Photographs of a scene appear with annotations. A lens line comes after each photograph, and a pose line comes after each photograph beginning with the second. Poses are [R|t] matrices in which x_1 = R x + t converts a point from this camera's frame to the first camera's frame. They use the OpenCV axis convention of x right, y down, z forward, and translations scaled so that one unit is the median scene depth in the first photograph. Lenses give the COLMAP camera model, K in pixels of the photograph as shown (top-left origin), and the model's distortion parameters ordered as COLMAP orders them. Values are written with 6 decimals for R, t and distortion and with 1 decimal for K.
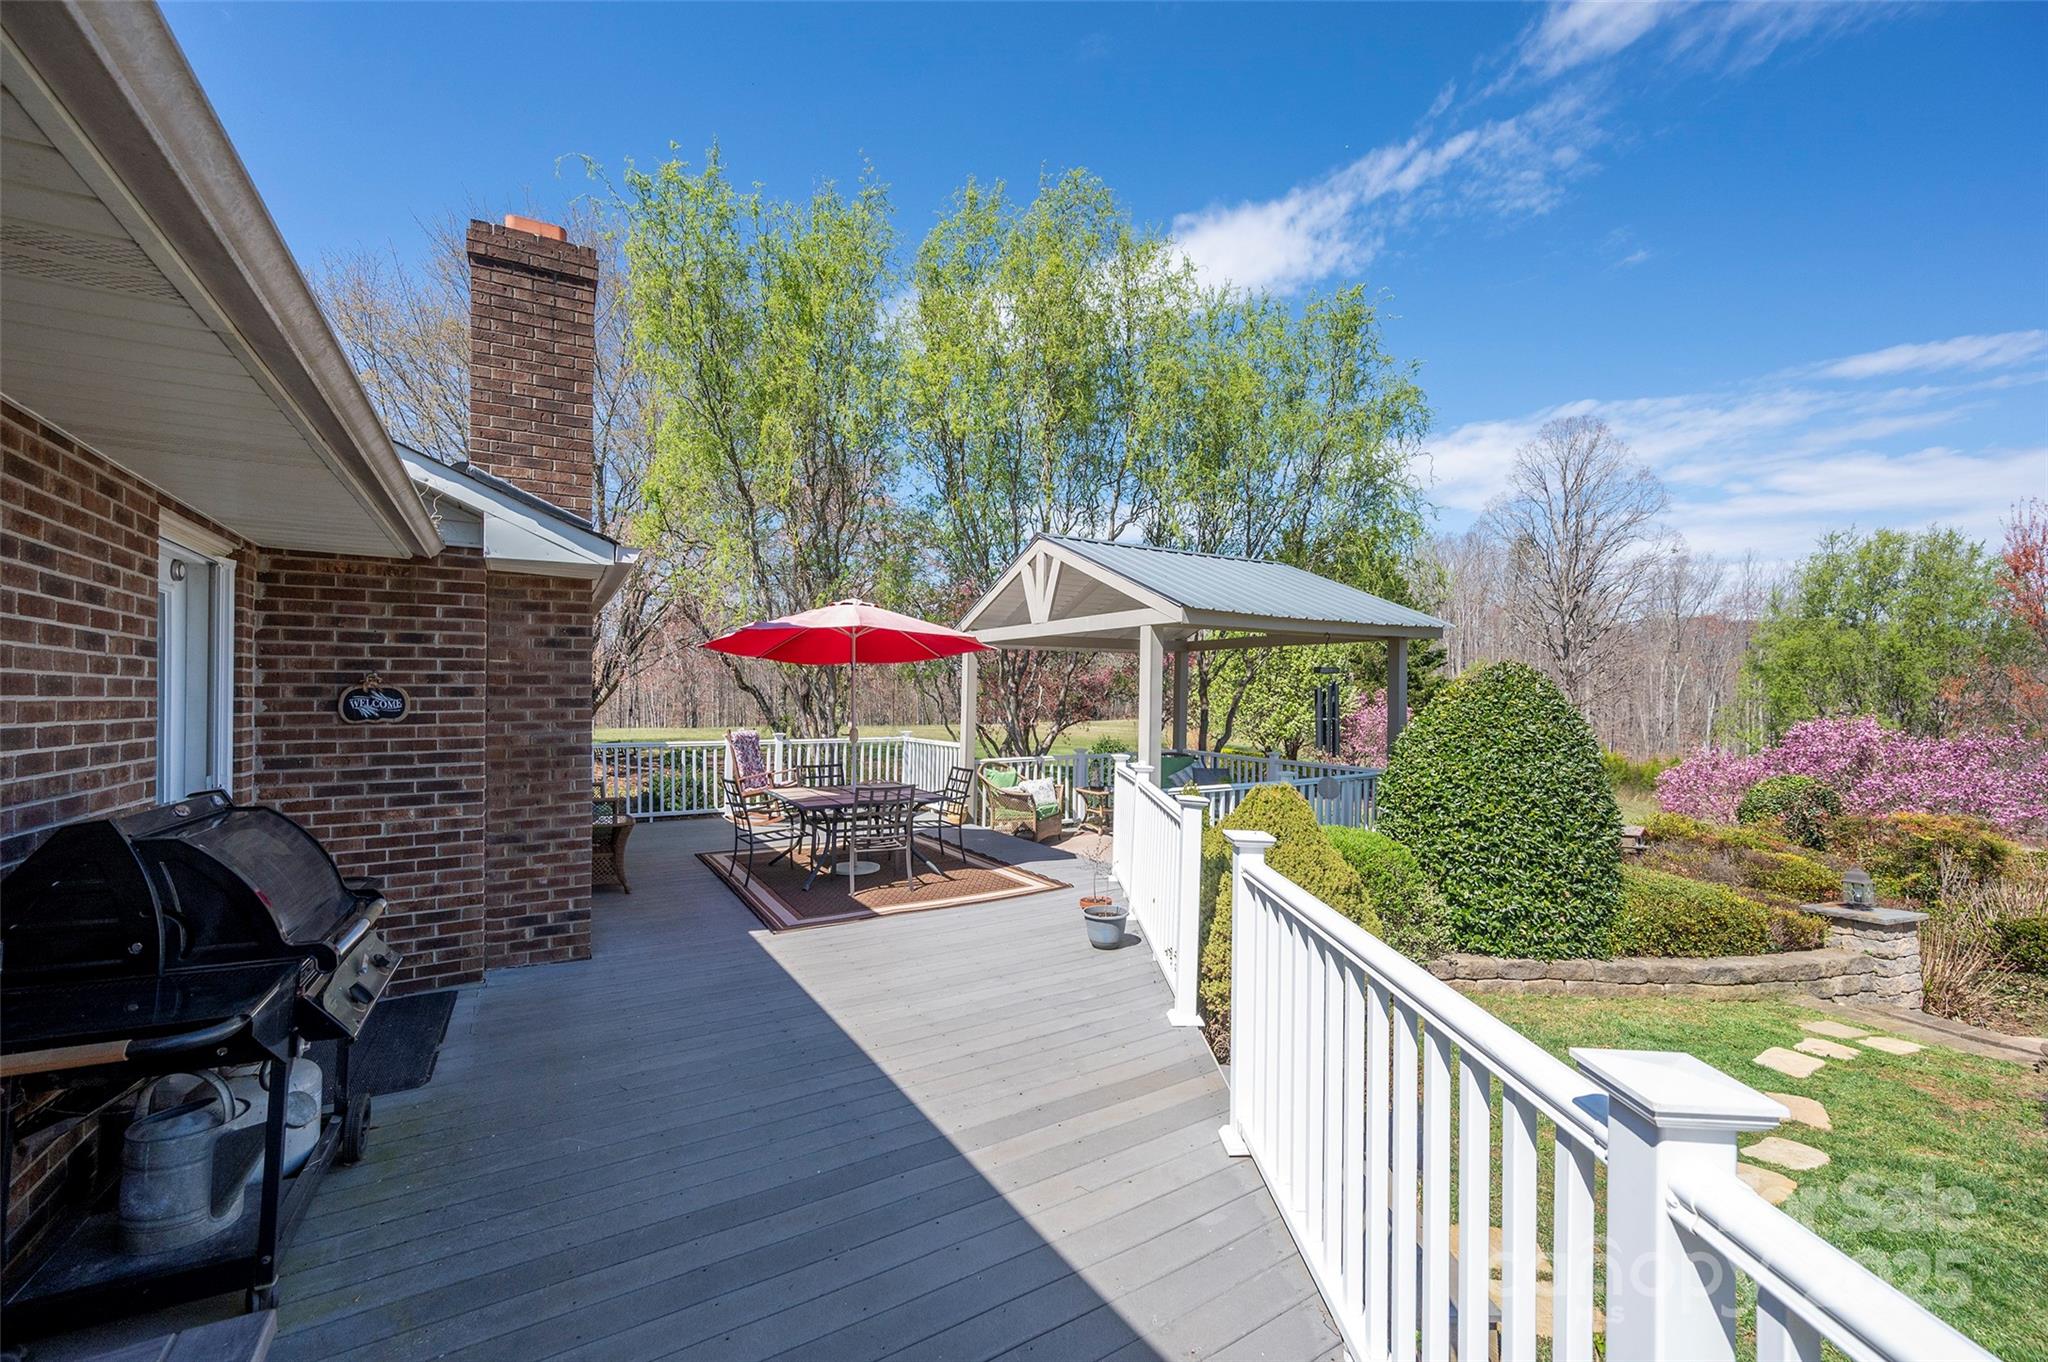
lens RADIAL K [[811.7, 0, 1027.4], [0, 811.7, 691.3], [0, 0, 1]] dist [0.003873, -0.000133]
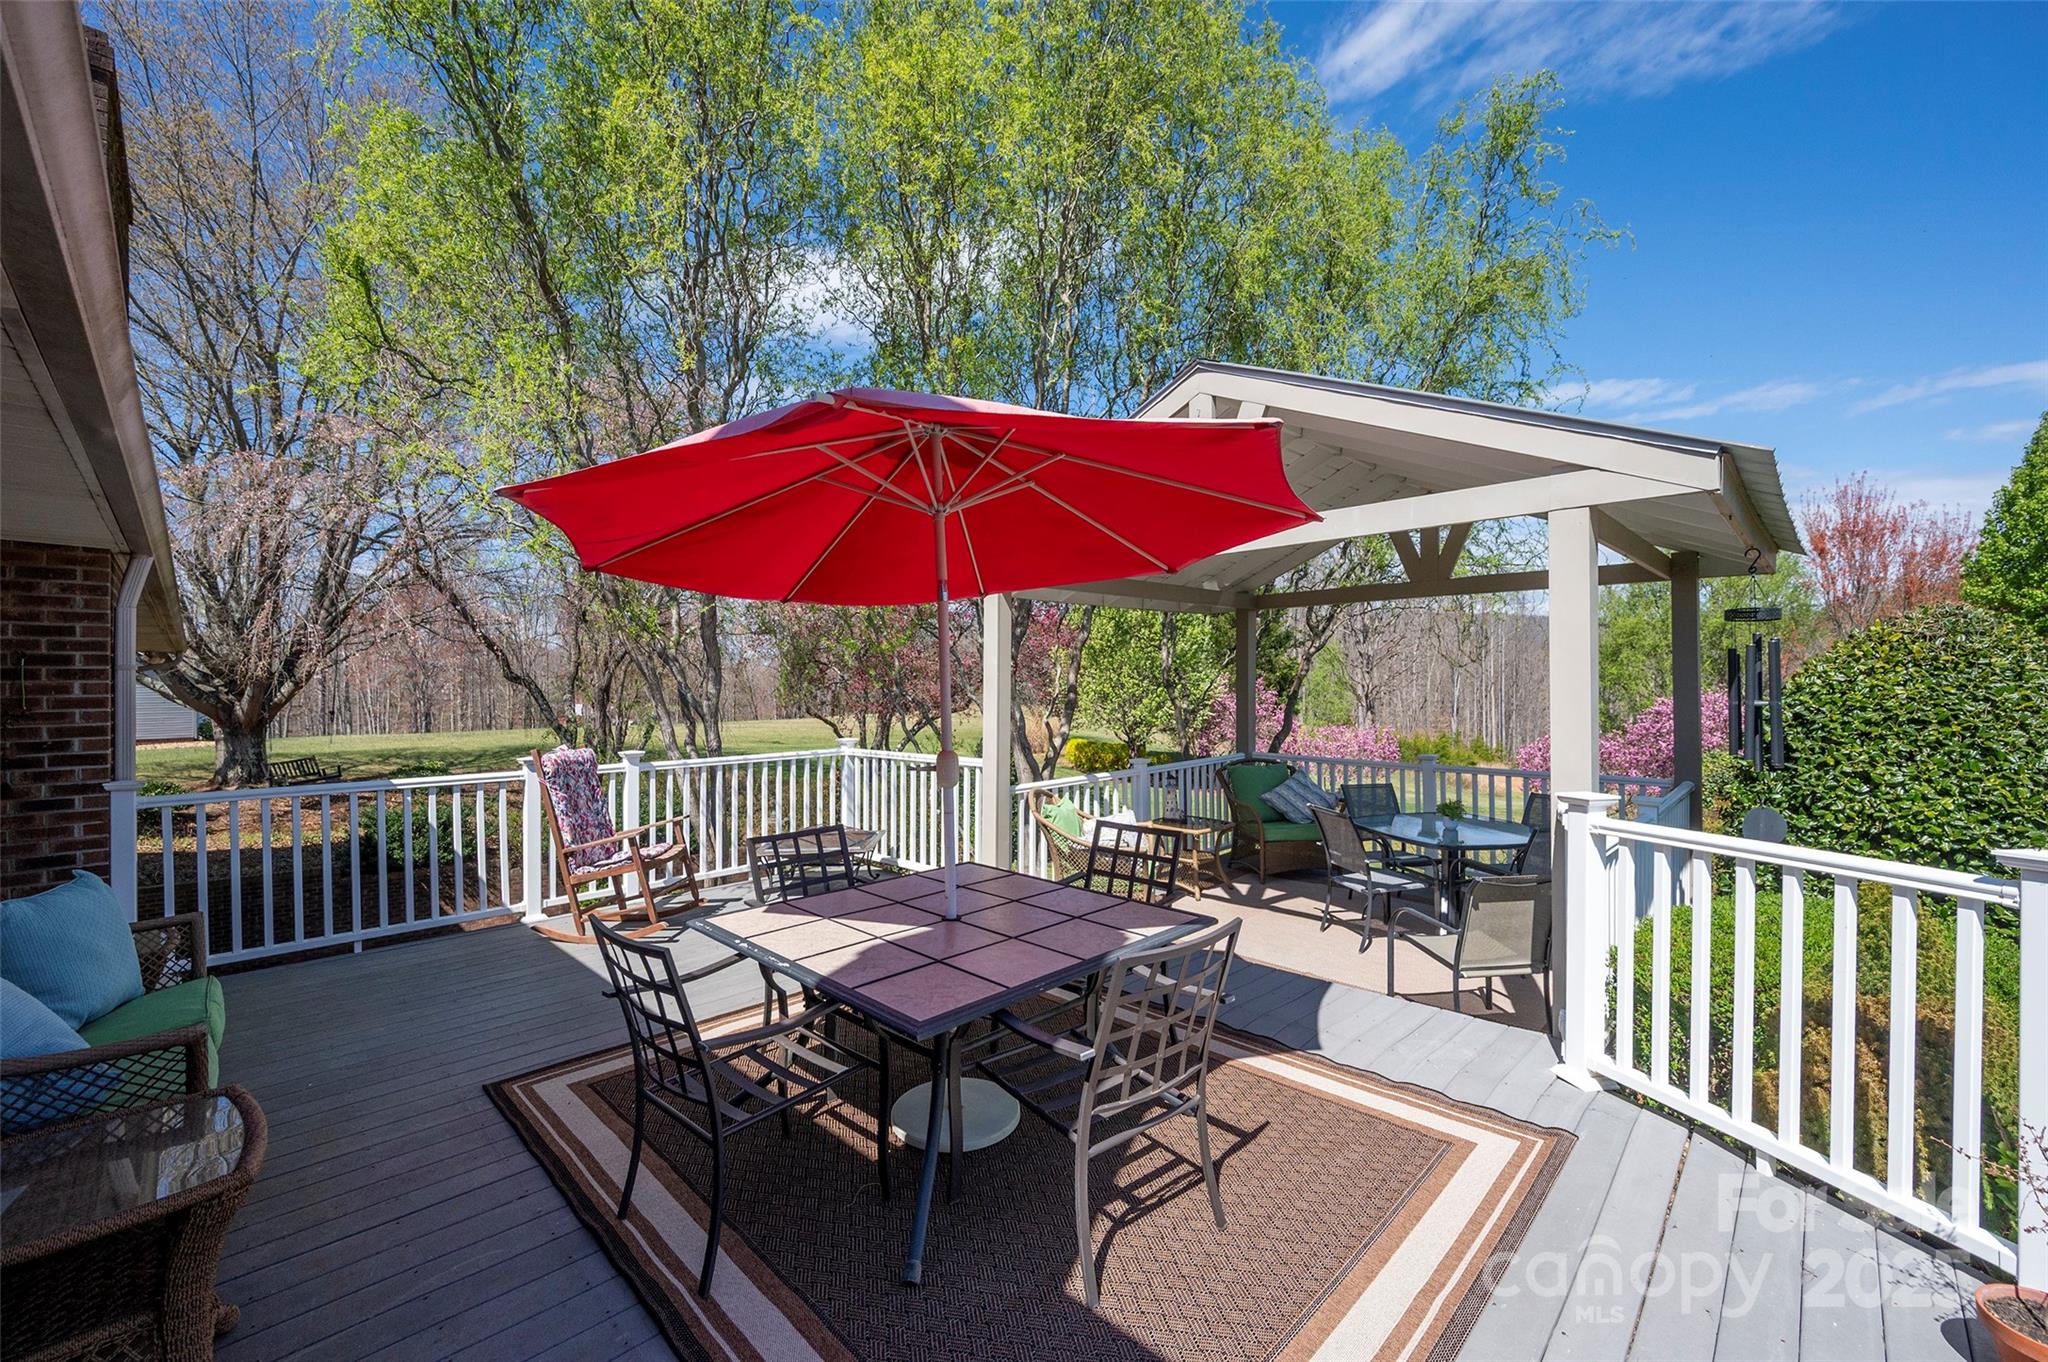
lens RADIAL K [[811.7, 0, 1019.5], [0, 811.7, 678.1], [0, 0, 1]] dist [0.003873, -0.000133]
pose [[0.970816, -0.015112, 0.239350, -0.075124], [0.015923, 0.999872, -0.001454, 0.002996], [-0.239298, 0.005223, 0.970932, 0.168131]]
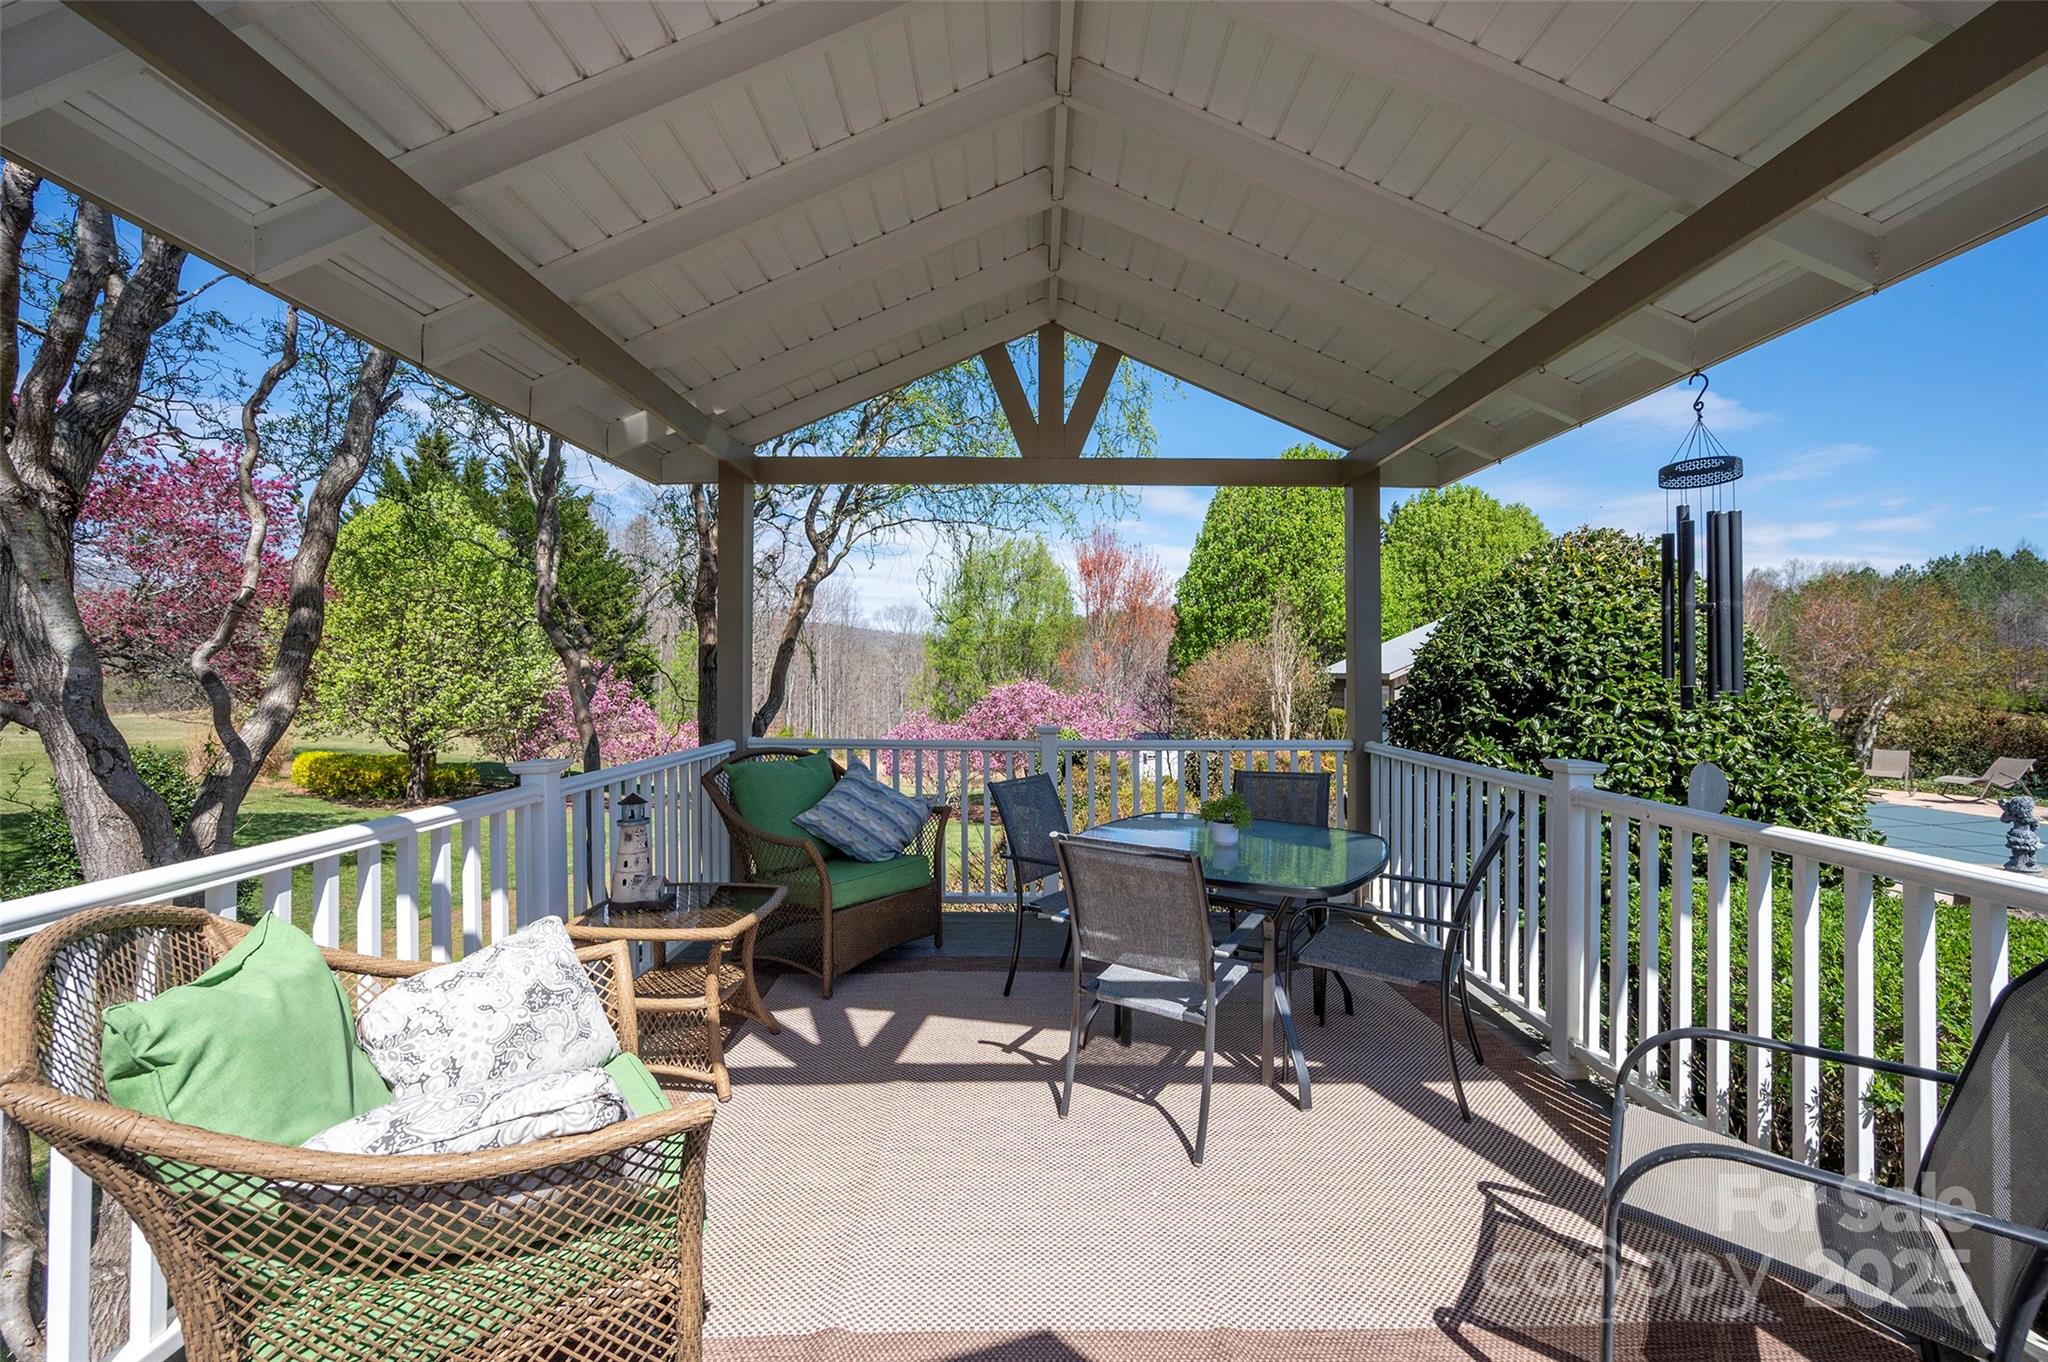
lens RADIAL K [[811.7, 0, 1040.5], [0, 811.7, 685.9], [0, 0, 1]] dist [0.003873, -0.000133]
pose [[0.505653, -0.015219, 0.862603, -0.037071], [0.001418, 0.999858, 0.016809, 0.016346], [-0.862736, -0.007277, 0.505603, 0.289368]]
